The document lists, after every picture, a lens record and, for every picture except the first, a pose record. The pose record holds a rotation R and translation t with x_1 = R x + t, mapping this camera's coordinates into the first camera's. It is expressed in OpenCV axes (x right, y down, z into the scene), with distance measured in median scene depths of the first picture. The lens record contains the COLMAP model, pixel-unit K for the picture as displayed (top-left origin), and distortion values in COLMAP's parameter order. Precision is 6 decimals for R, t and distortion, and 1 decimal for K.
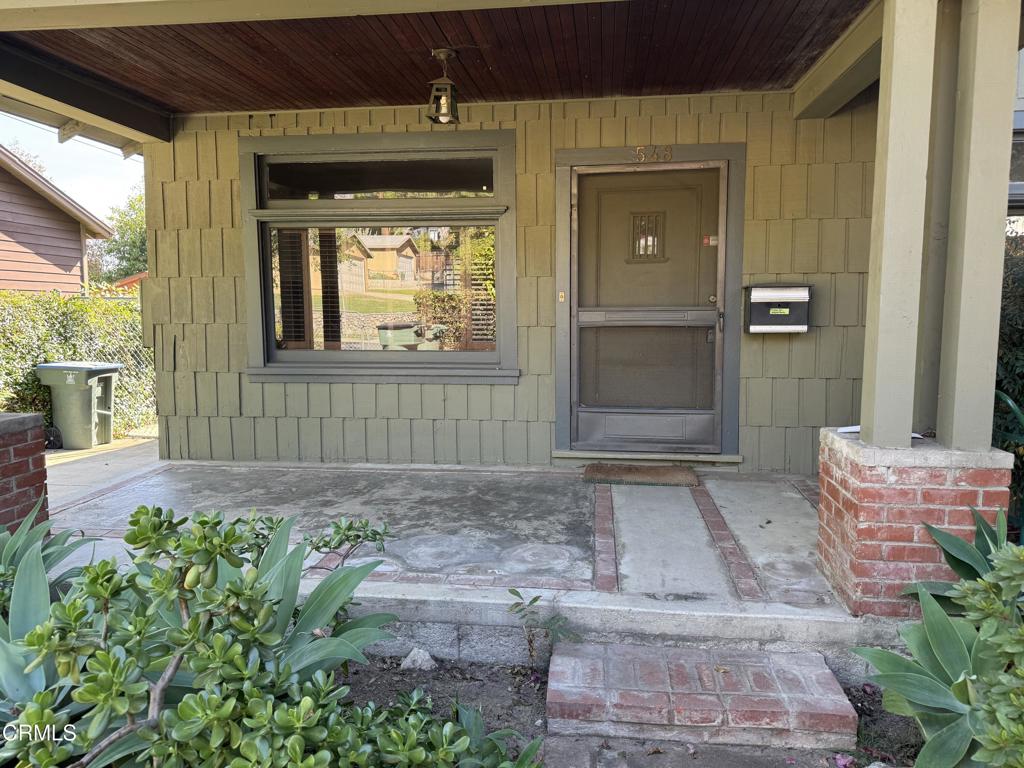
lens RADIAL K [[715.6, 0, 514.5], [0, 715.6, 377.7], [0, 0, 1]] dist [0.078611, -0.102206]
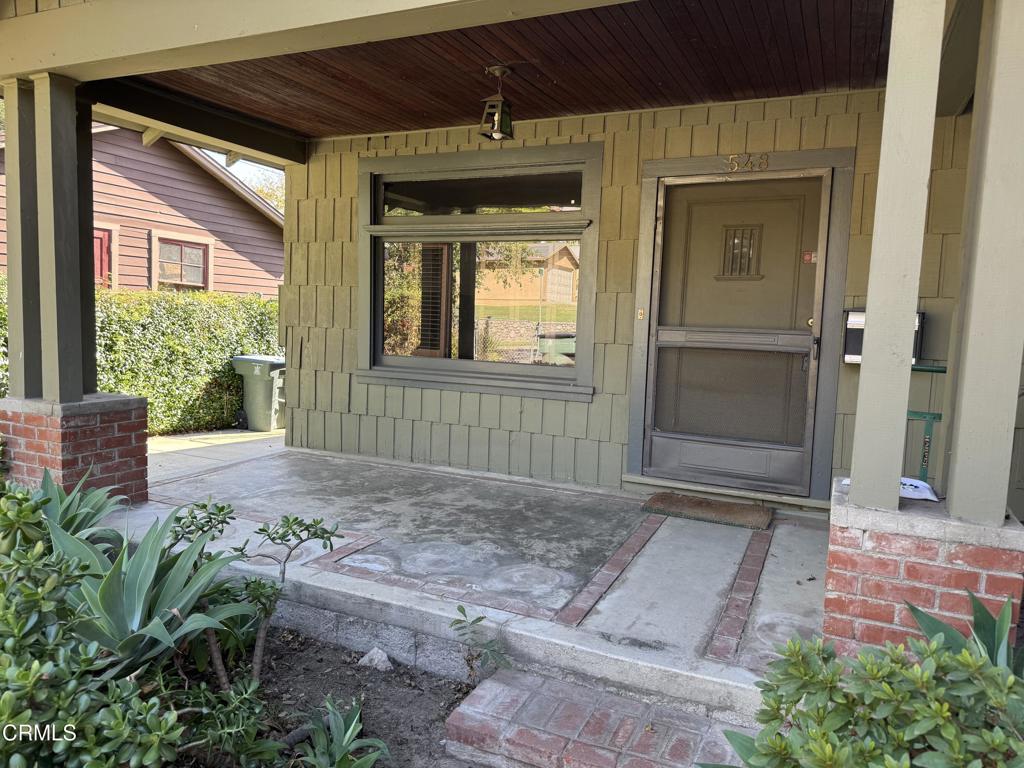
lens RADIAL K [[715.6, 0, 511.8], [0, 715.6, 384.8], [0, 0, 1]] dist [0.078611, -0.102206]
pose [[0.951475, 0.065708, -0.300629, 0.202078], [-0.067497, 0.997710, 0.004445, -0.012092], [0.300233, 0.016062, 0.953731, 0.037523]]
